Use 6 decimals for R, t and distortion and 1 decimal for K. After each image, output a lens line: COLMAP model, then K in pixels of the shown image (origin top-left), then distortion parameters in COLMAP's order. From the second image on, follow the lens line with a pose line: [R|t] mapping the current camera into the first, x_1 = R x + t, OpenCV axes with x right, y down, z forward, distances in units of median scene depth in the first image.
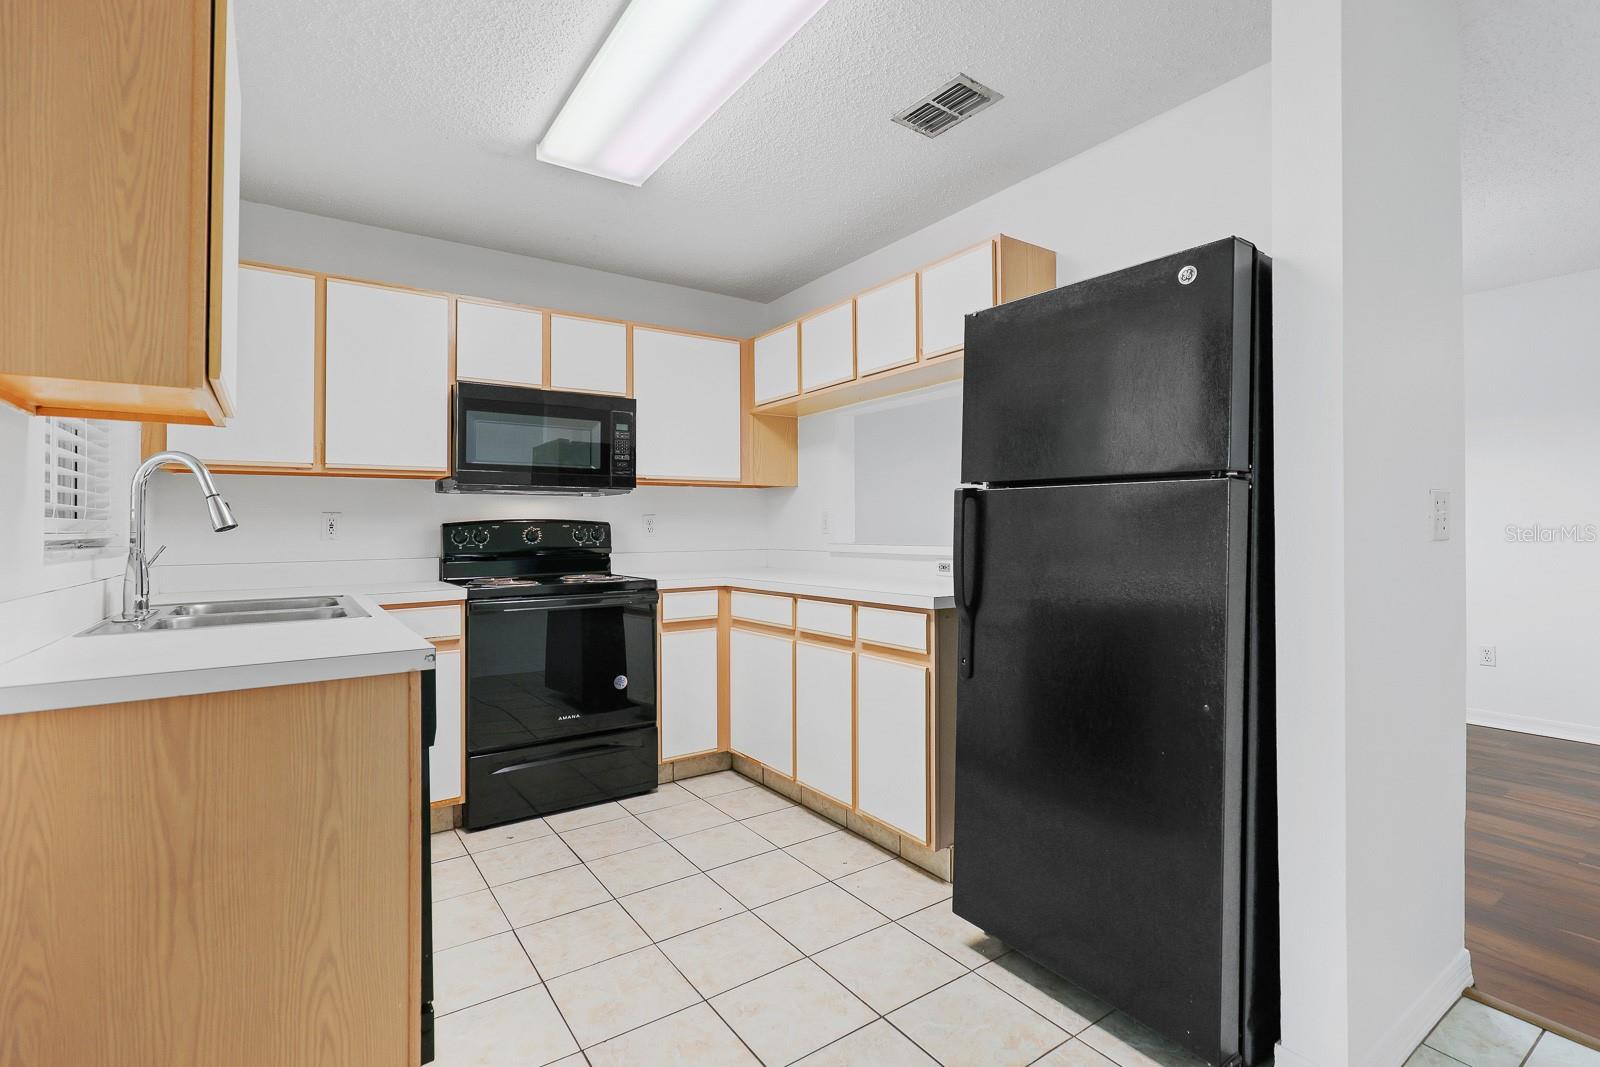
lens RADIAL K [[745.0, 0, 800.6], [0, 745.0, 492.9], [0, 0, 1]] dist [0.001156, -0.000124]
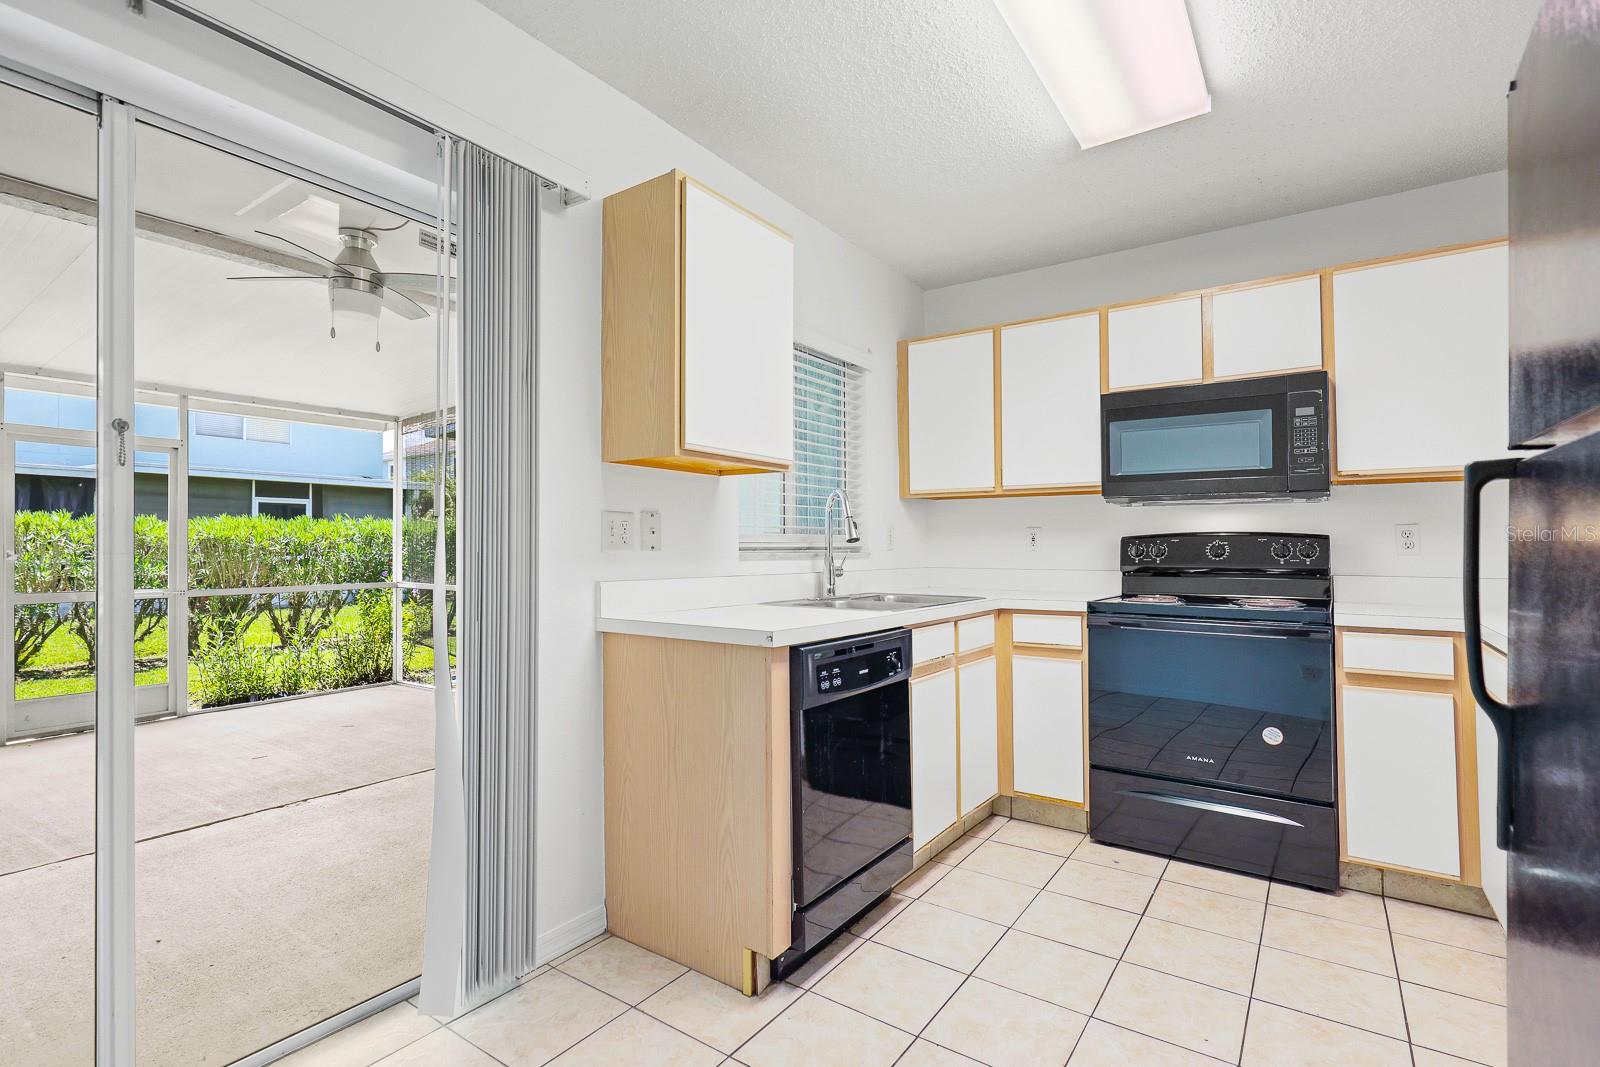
lens RADIAL K [[755.8, 0, 800.0], [0, 755.8, 533.5], [0, 0, 1]] dist [-0.002365, -0.000439]
pose [[0.352707, -0.005655, -0.935717, 0.323658], [0.039549, 0.999178, 0.008869, 0.010951], [0.934898, -0.040135, 0.352640, 0.245297]]
